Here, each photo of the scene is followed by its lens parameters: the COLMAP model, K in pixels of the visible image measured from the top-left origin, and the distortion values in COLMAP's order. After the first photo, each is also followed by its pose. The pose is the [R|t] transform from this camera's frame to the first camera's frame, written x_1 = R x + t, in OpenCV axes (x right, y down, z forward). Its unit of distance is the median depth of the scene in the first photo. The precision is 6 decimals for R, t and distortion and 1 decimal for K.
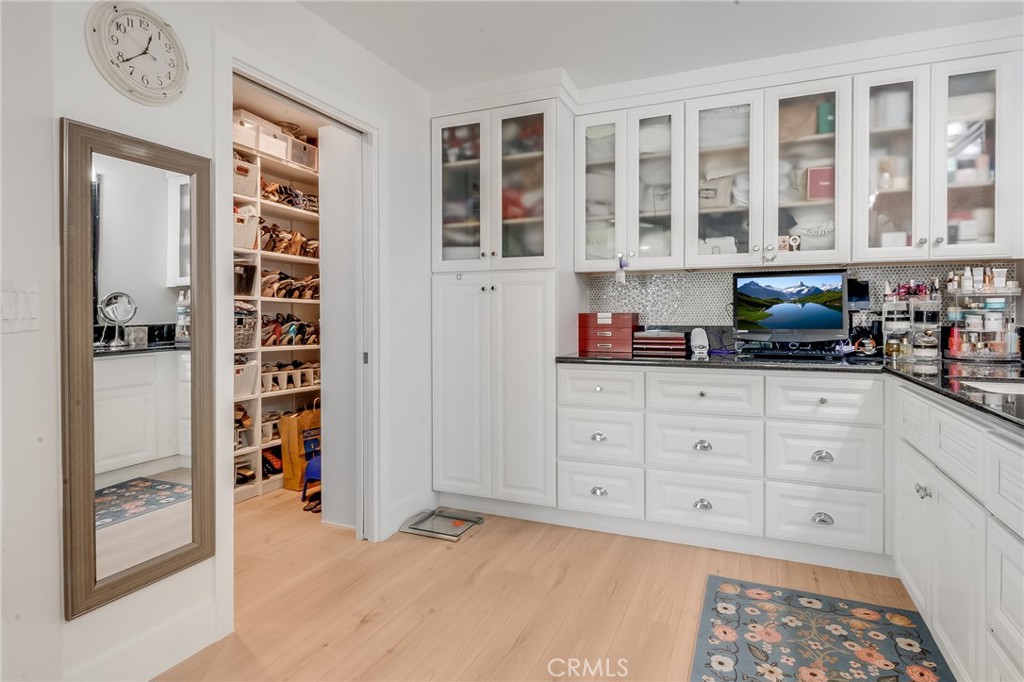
lens RADIAL K [[547.8, 0, 511.2], [0, 547.8, 321.7], [0, 0, 1]] dist [0.000092, 0.000065]
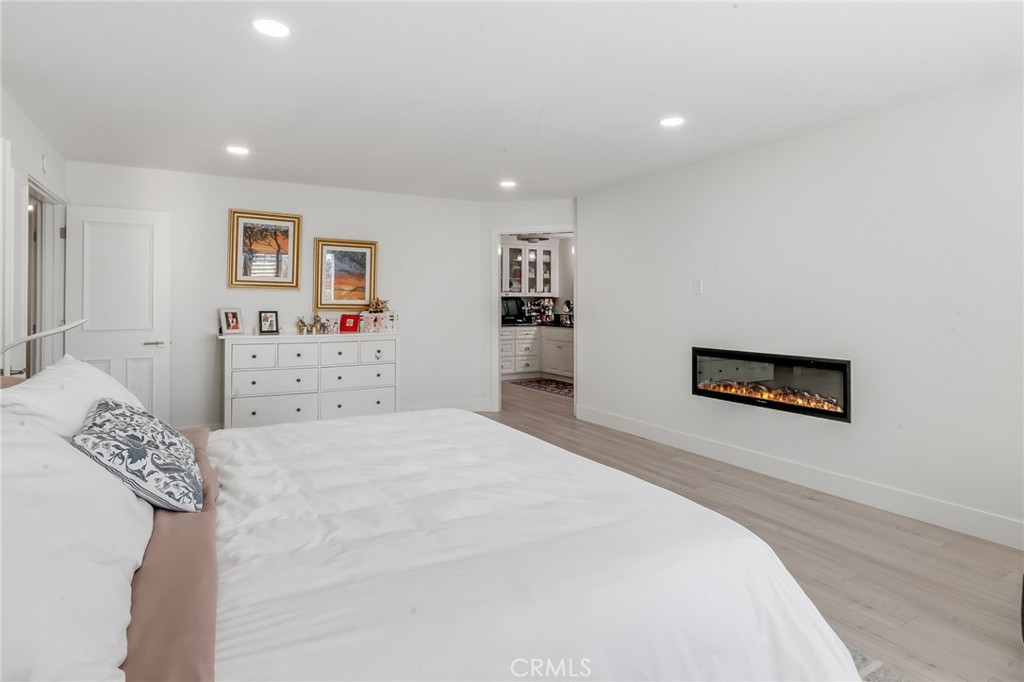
lens RADIAL K [[547.8, 0, 511.2], [0, 547.8, 321.7], [0, 0, 1]] dist [0.000092, 0.000065]
pose [[0.598810, -0.027250, 0.800428, -2.415947], [0.012231, 0.999616, 0.024881, -0.034596], [-0.800798, -0.005109, 0.598913, -1.133828]]
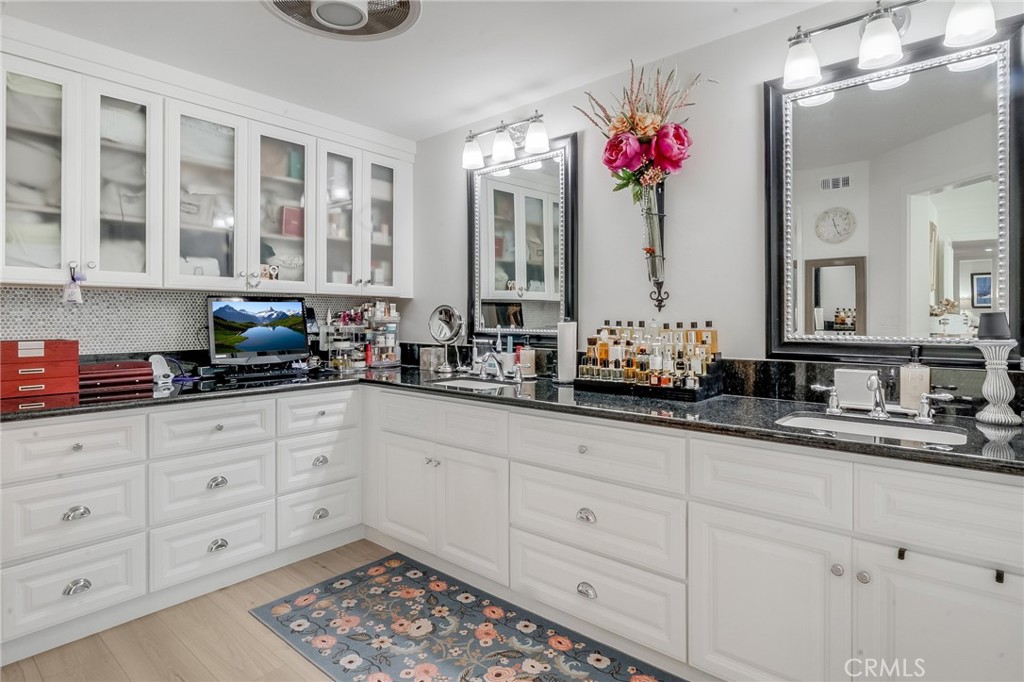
lens RADIAL K [[547.8, 0, 511.2], [0, 547.8, 321.7], [0, 0, 1]] dist [0.000092, 0.000065]
pose [[0.300481, -0.004849, 0.953775, -0.403384], [0.009878, 0.999949, 0.001972, -0.046425], [-0.953737, 0.008829, 0.300514, 0.244129]]
